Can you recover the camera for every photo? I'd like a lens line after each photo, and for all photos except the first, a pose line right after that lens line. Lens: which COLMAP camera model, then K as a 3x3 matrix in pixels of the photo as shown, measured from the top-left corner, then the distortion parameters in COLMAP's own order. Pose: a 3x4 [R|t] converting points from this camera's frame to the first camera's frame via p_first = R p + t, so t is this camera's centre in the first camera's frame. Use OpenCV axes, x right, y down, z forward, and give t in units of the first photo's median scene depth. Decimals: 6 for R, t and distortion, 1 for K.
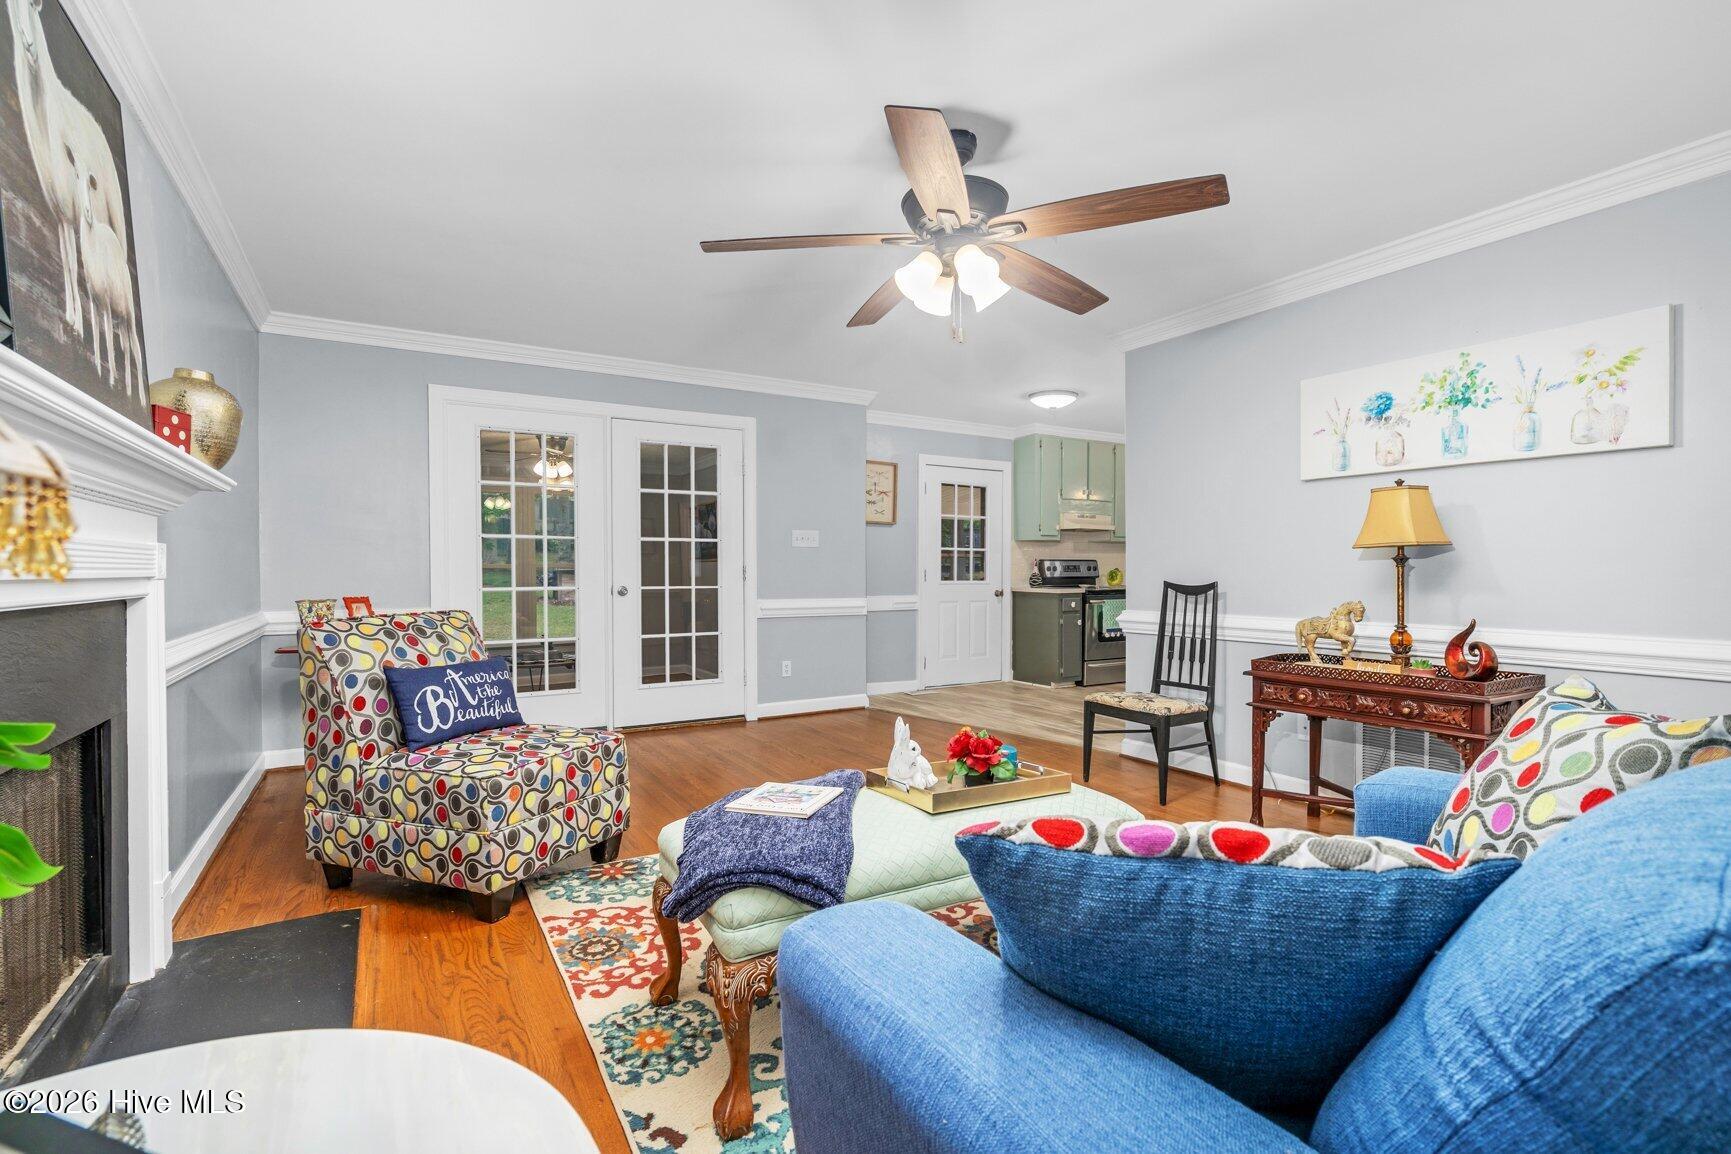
lens RADIAL K [[792.1, 0, 865.5], [0, 792.1, 577.0], [0, 0, 1]] dist [-0.000258, 0.000057]
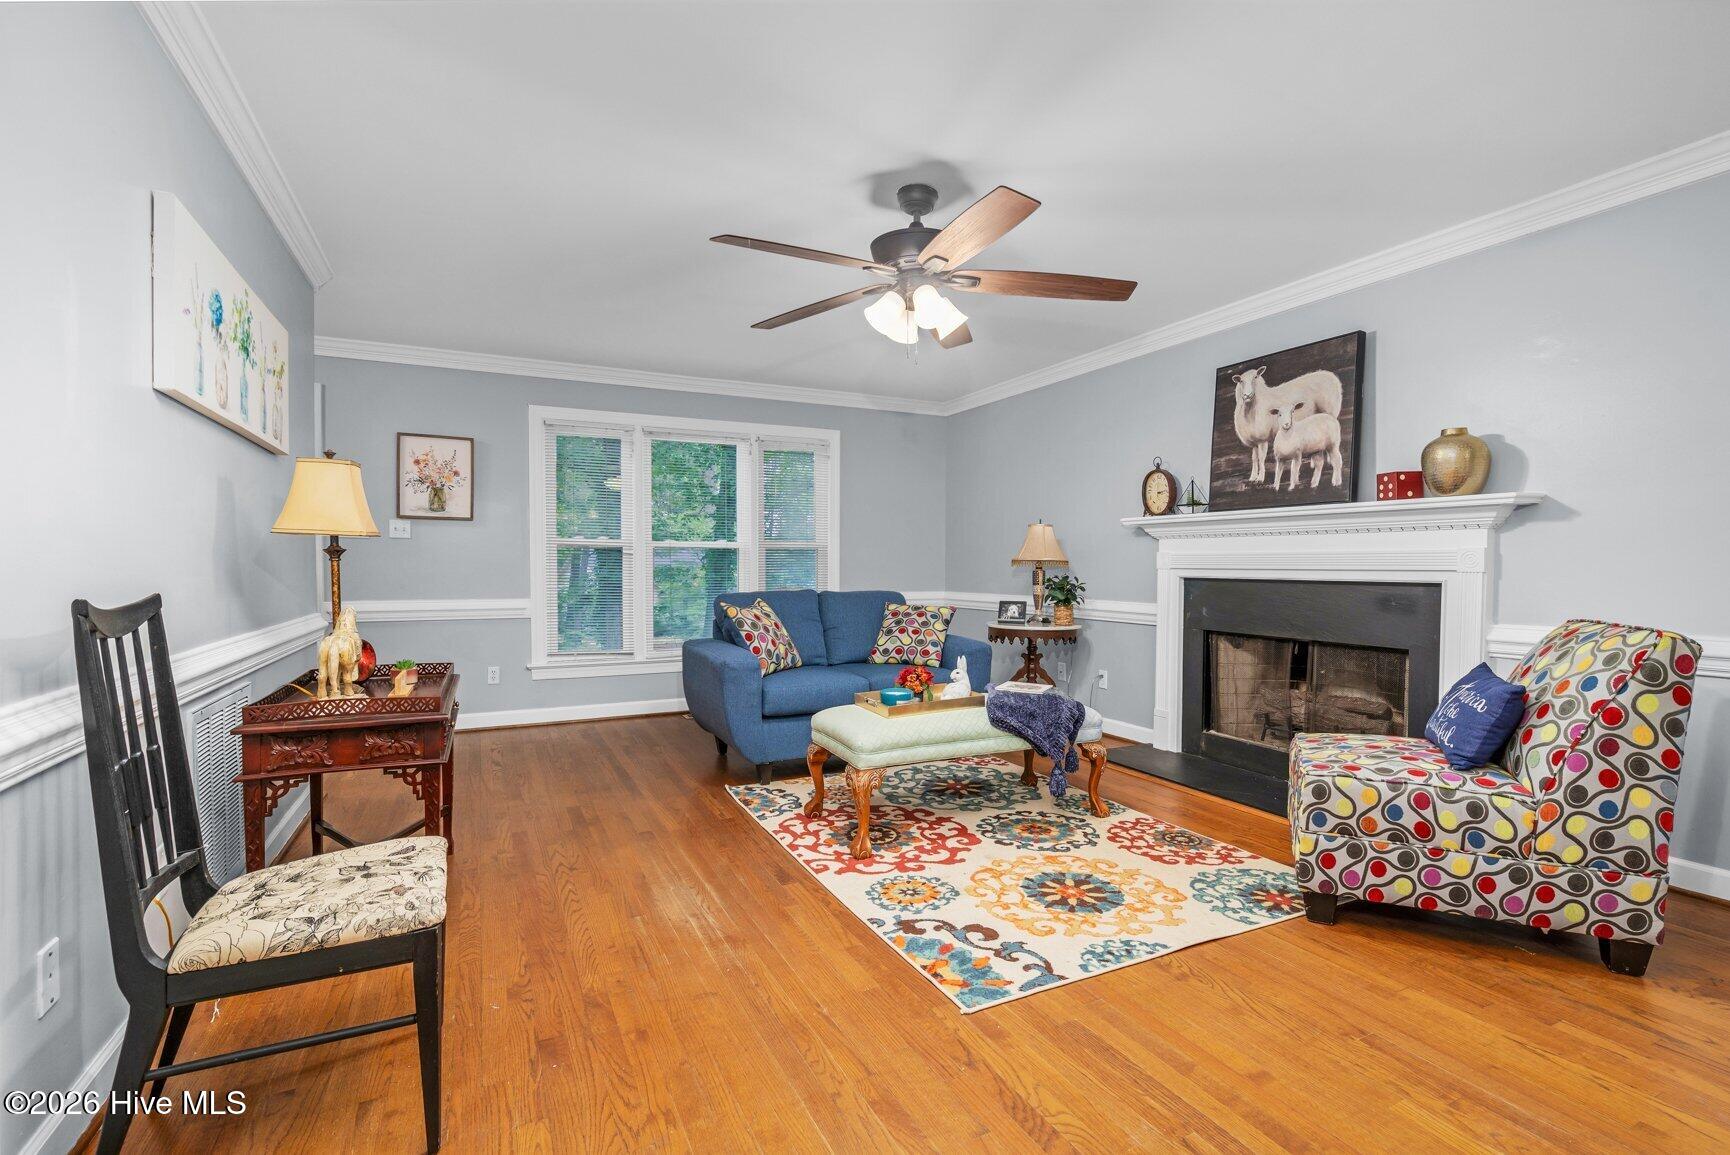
lens RADIAL K [[791.6, 0, 865.0], [0, 791.6, 577.5], [0, 0, 1]] dist [-0.000258, 0.000057]
pose [[-0.996113, -0.001614, 0.088072, 0.070595], [0.000720, 0.999649, 0.026468, -0.019848], [-0.088084, 0.026428, -0.995762, 1.871943]]
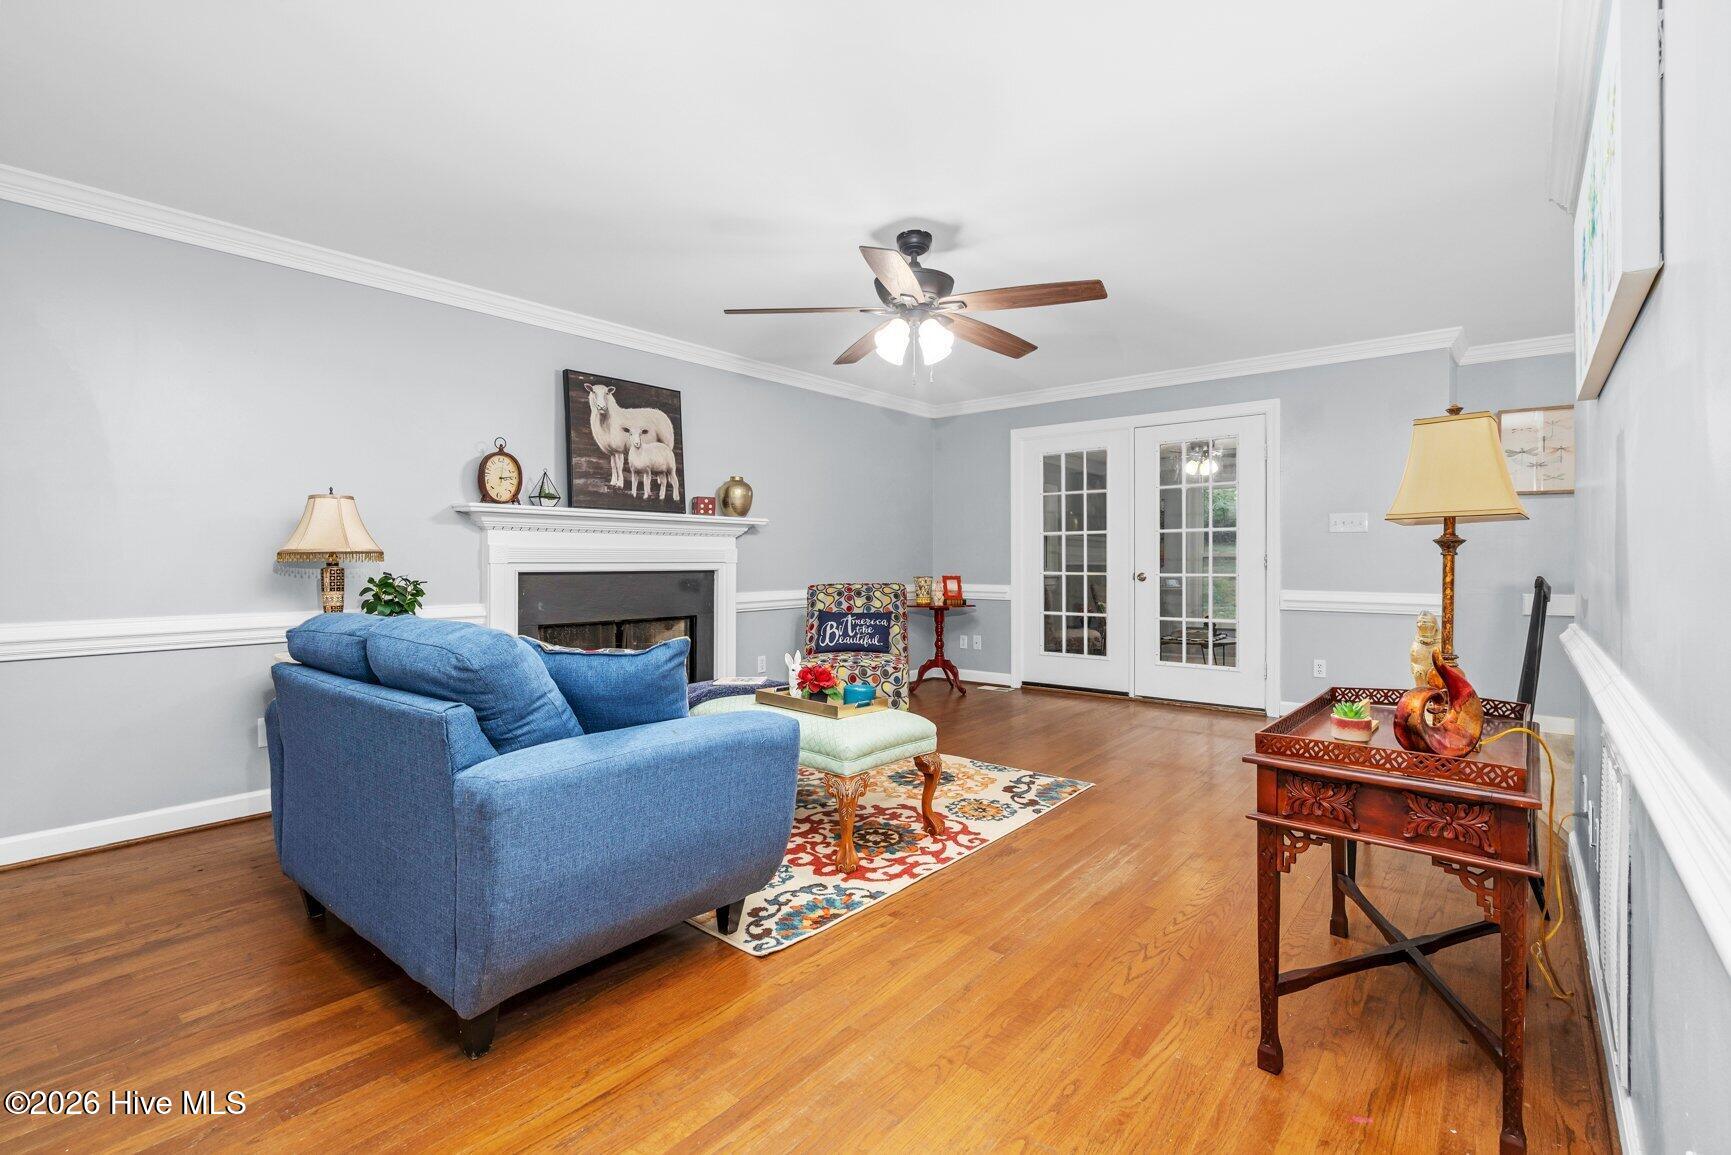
lens RADIAL K [[812.2, 0, 868.4], [0, 812.2, 560.1], [0, 0, 1]] dist [-0.001191, 0.000012]
pose [[0.343663, 0.001109, -0.939092, 1.176128], [-0.007140, 0.999973, -0.001432, -0.004067], [0.939066, 0.007198, 0.343662, 0.398189]]
